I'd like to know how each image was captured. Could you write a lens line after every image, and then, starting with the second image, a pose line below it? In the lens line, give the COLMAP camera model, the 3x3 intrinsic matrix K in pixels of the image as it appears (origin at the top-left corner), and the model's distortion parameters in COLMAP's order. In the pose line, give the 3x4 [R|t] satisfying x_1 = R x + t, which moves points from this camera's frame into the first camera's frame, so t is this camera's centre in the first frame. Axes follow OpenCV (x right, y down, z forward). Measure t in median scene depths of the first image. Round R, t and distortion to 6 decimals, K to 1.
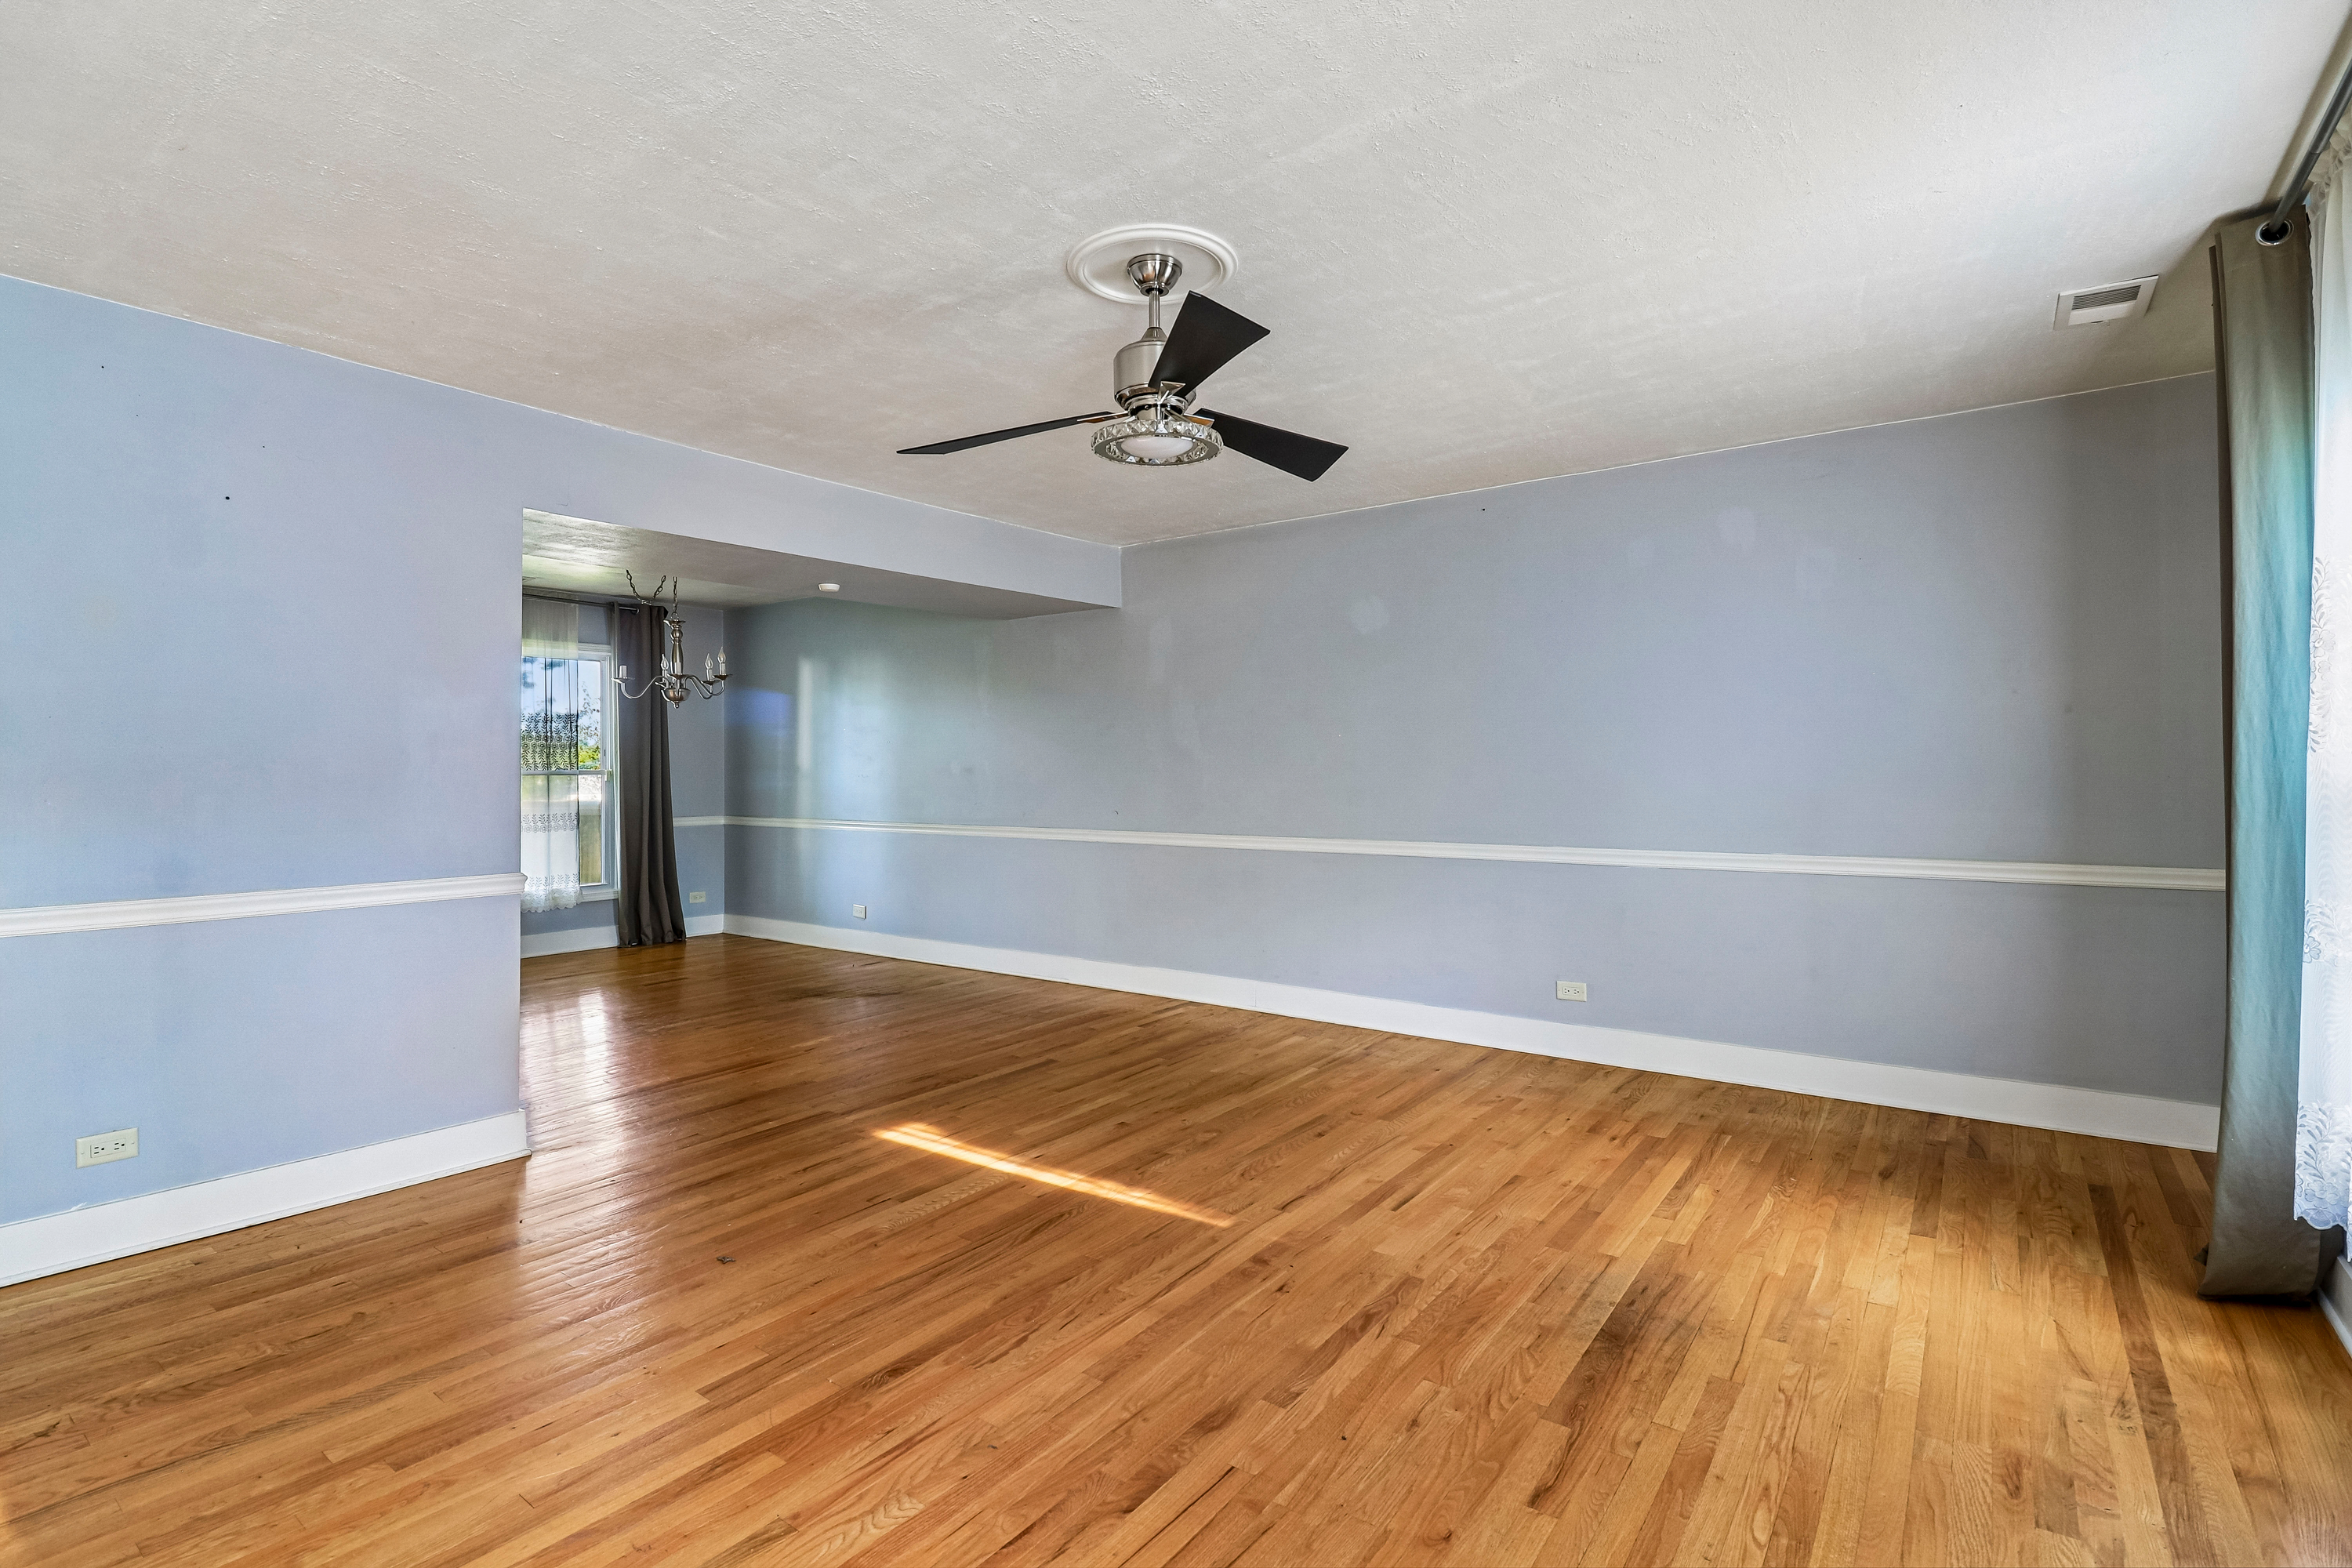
lens RADIAL K [[1102.9, 0, 1163.0], [0, 1102.9, 748.7], [0, 0, 1]] dist [-0.013536, -0.003483]
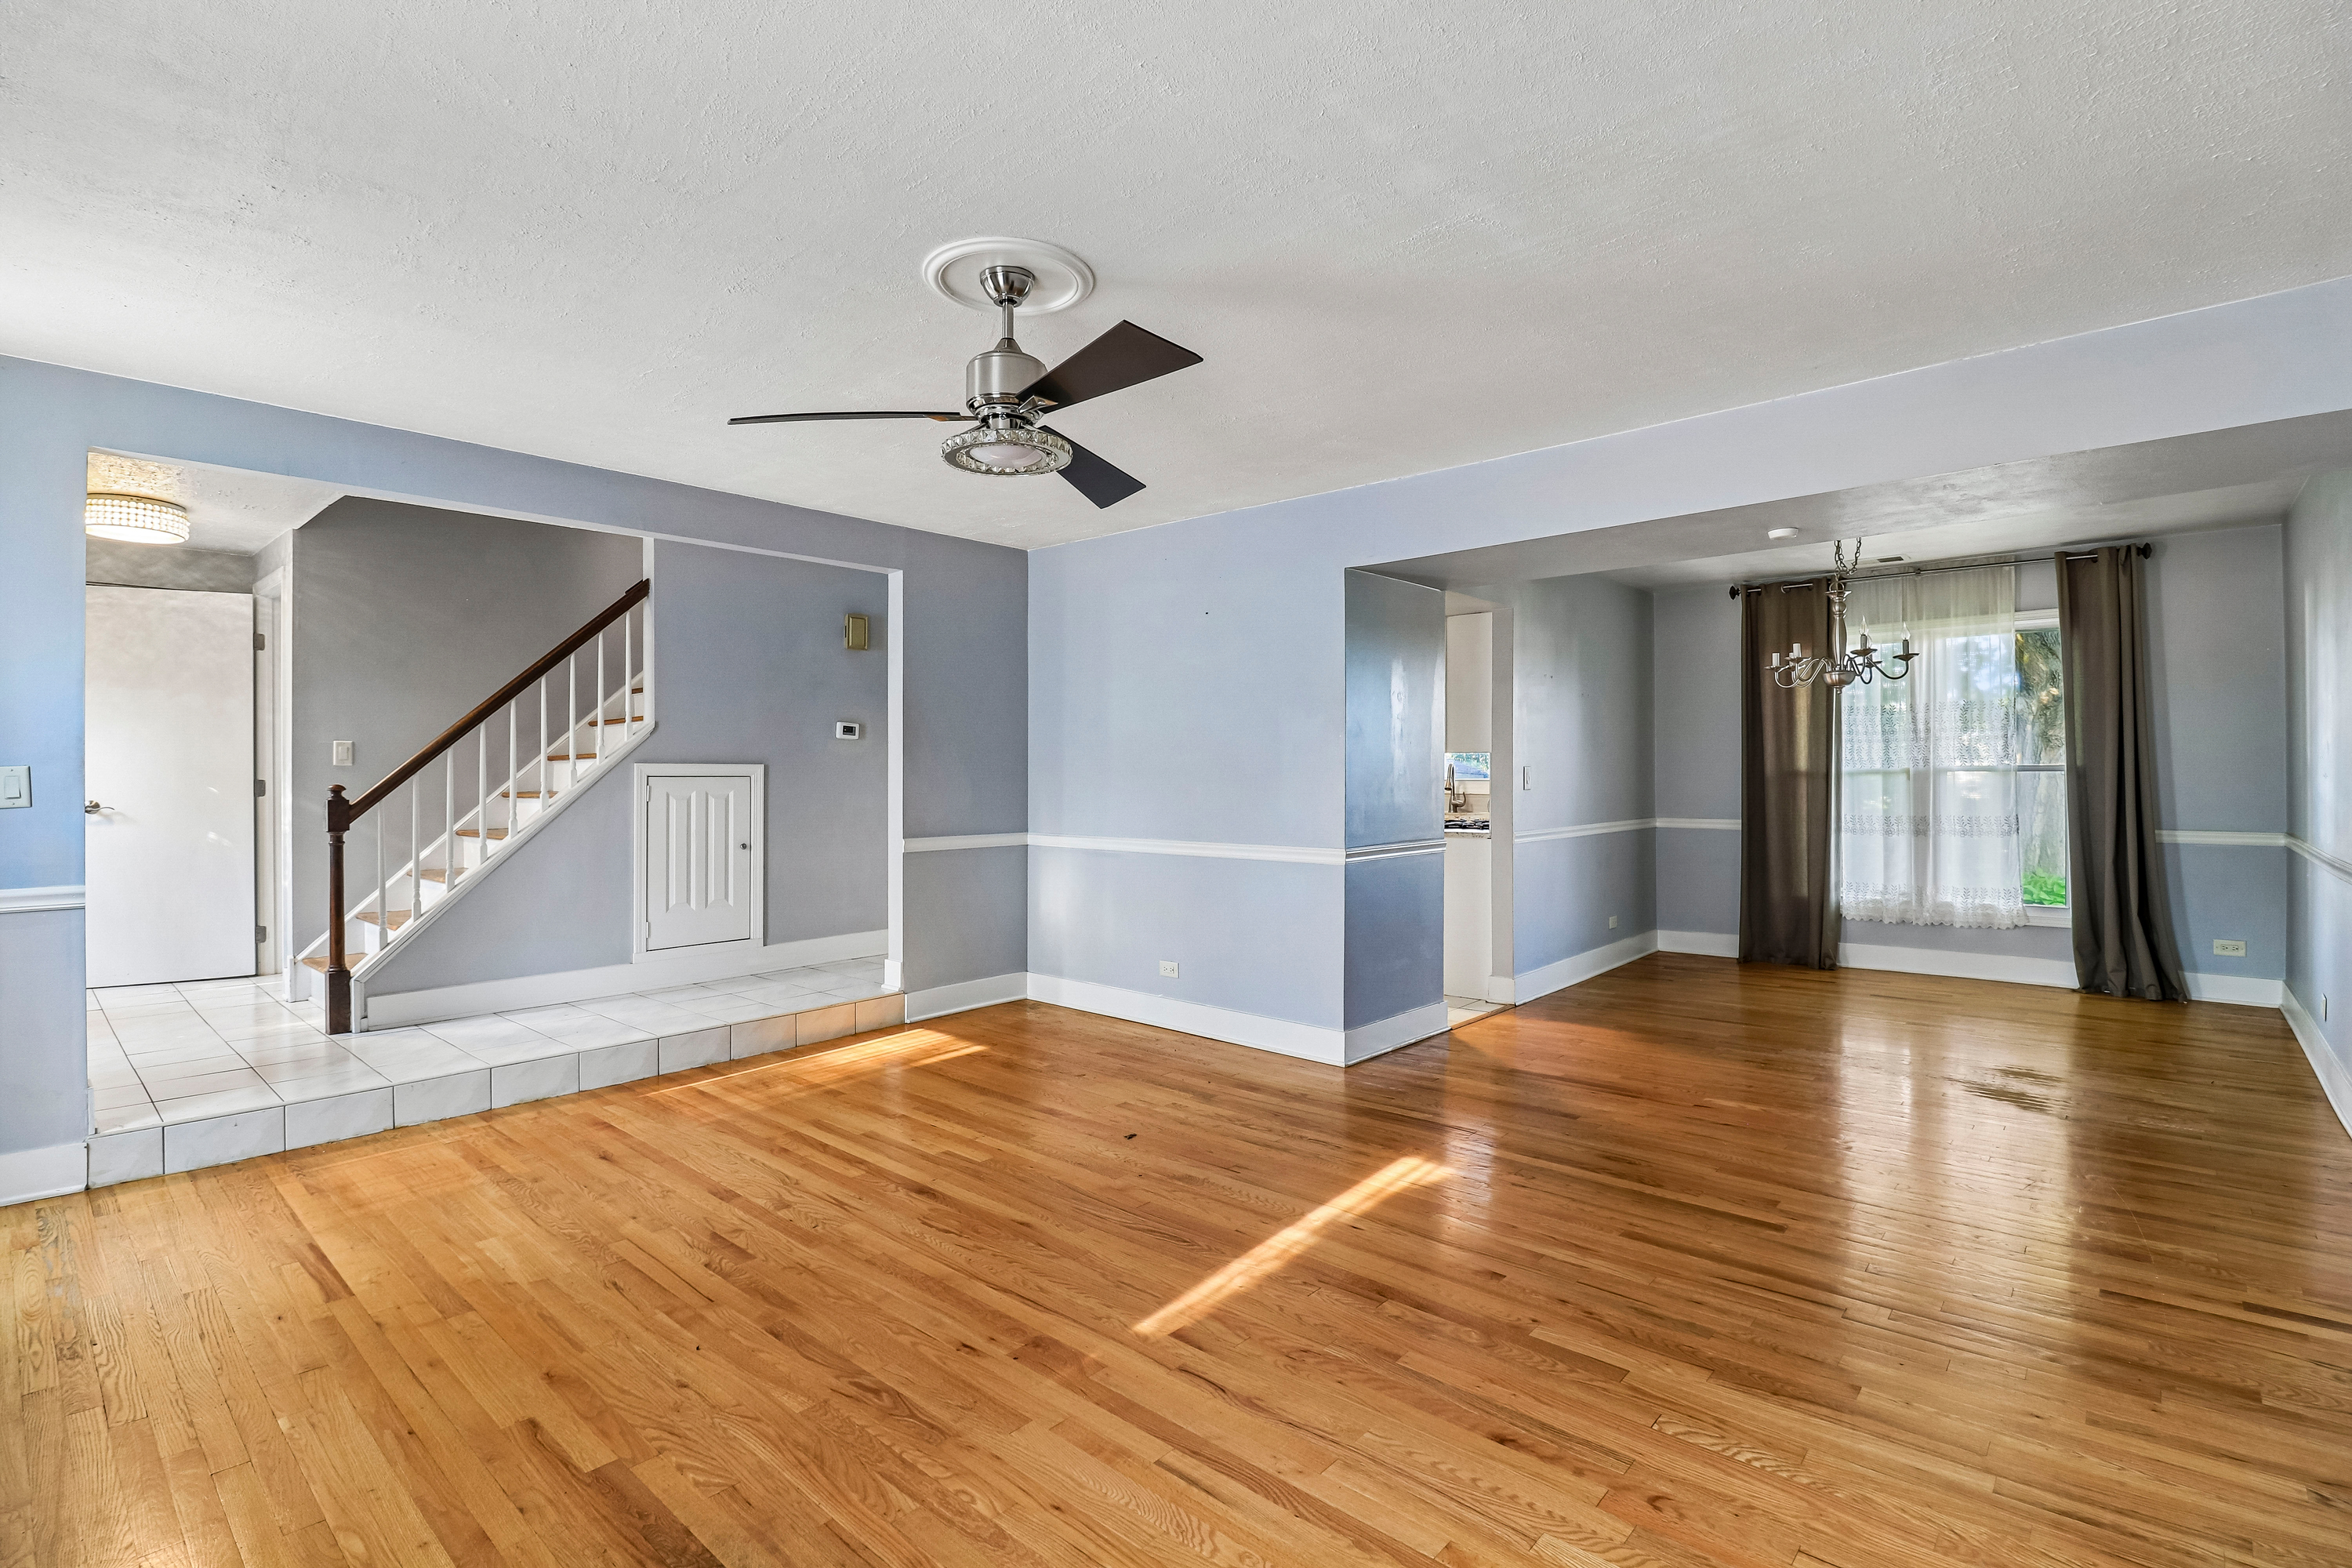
lens RADIAL K [[1102.9, 0, 1183.1], [0, 1102.9, 771.6], [0, 0, 1]] dist [-0.013536, -0.003483]
pose [[-0.089809, 0.008941, -0.995919, 0.350989], [0.023521, 0.999700, 0.006854, 0.003595], [0.995681, -0.022809, -0.089992, 0.447355]]
